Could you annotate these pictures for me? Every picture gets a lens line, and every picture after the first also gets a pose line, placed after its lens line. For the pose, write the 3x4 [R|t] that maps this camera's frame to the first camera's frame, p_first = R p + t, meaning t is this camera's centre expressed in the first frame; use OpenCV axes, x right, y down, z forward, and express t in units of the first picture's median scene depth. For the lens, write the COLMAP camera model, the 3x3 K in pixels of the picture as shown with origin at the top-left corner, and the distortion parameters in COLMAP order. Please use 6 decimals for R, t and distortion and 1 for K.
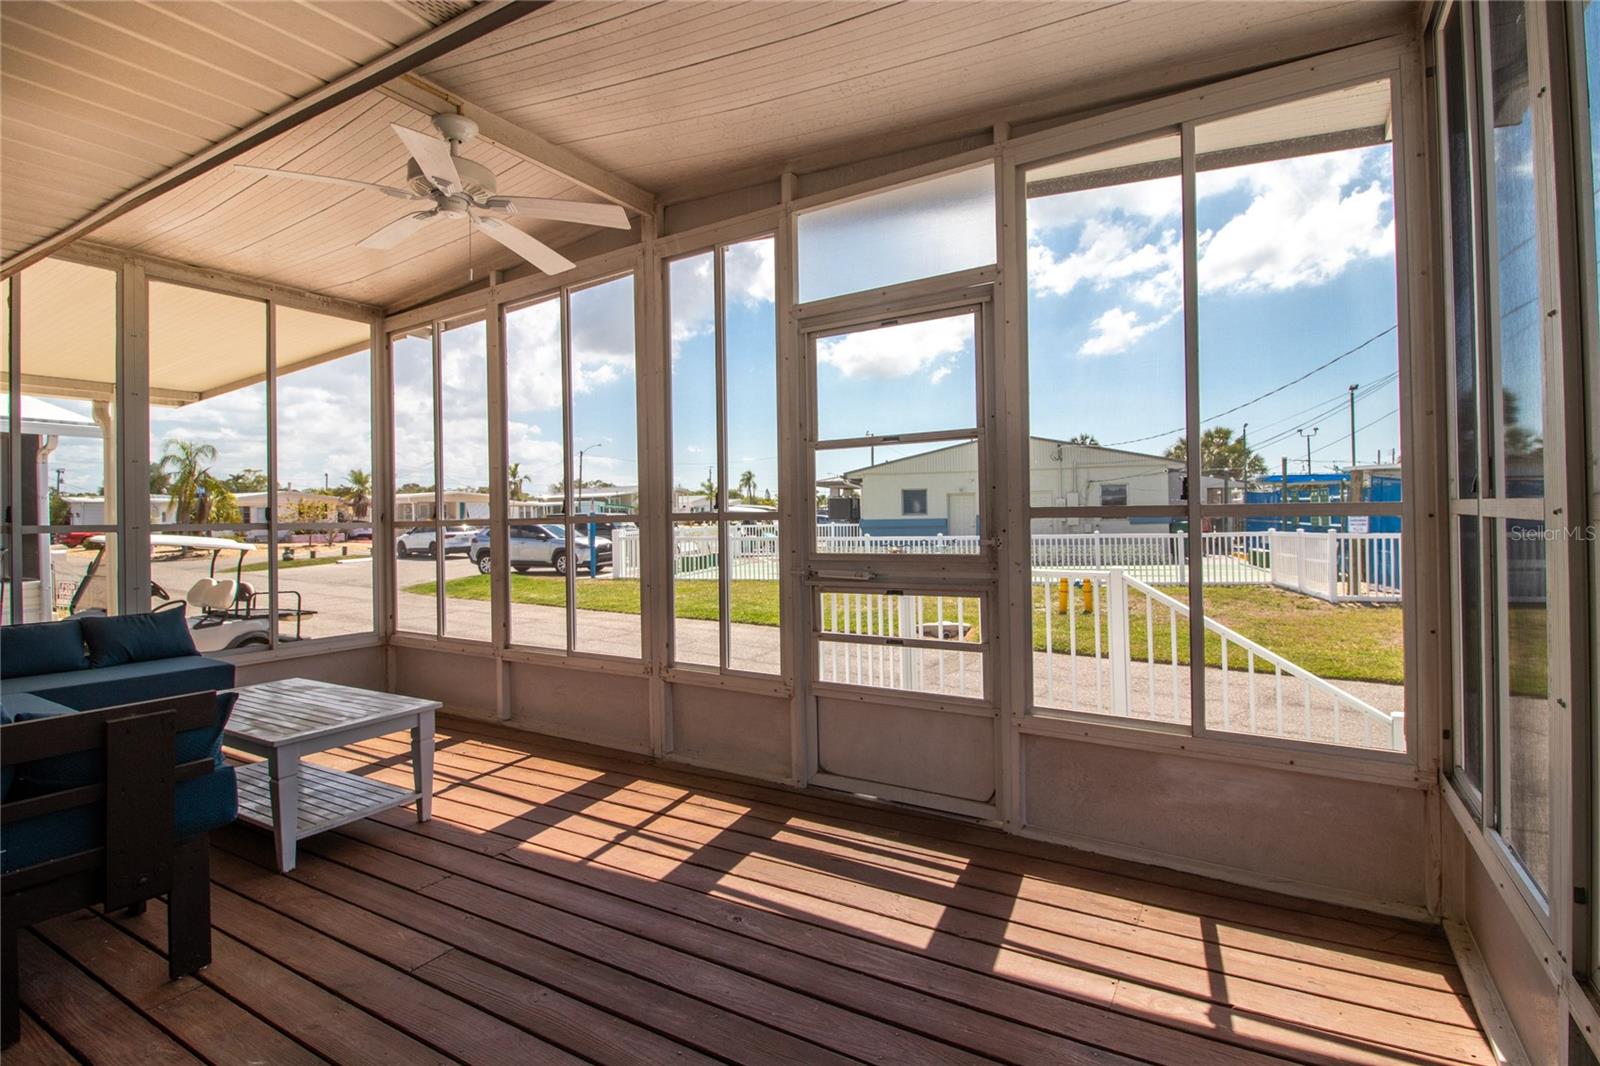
lens RADIAL K [[777.2, 0, 804.2], [0, 777.2, 520.0], [0, 0, 1]] dist [-0.004355, -0.000946]
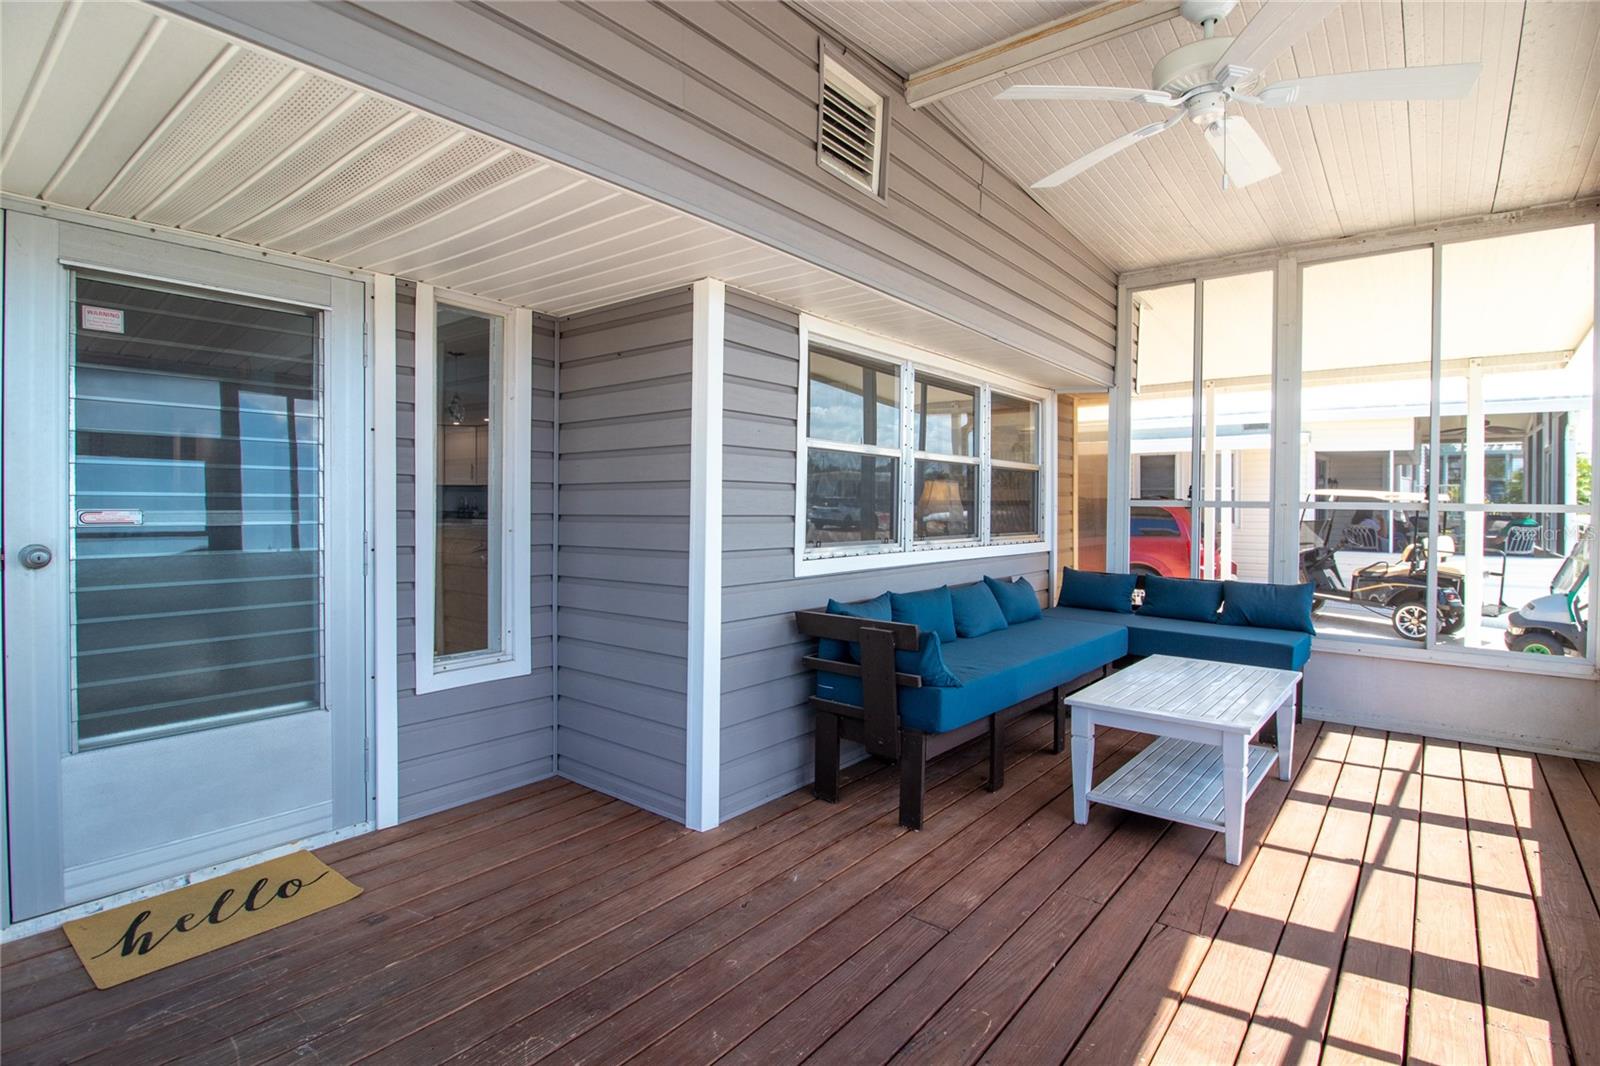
lens RADIAL K [[777.2, 0, 834.7], [0, 777.2, 508.0], [0, 0, 1]] dist [-0.004355, -0.000946]
pose [[-0.118689, 0.026533, -0.992577, 0.339773], [-0.009481, 0.999567, 0.027853, -0.010041], [0.992886, 0.012717, -0.118386, 0.610858]]
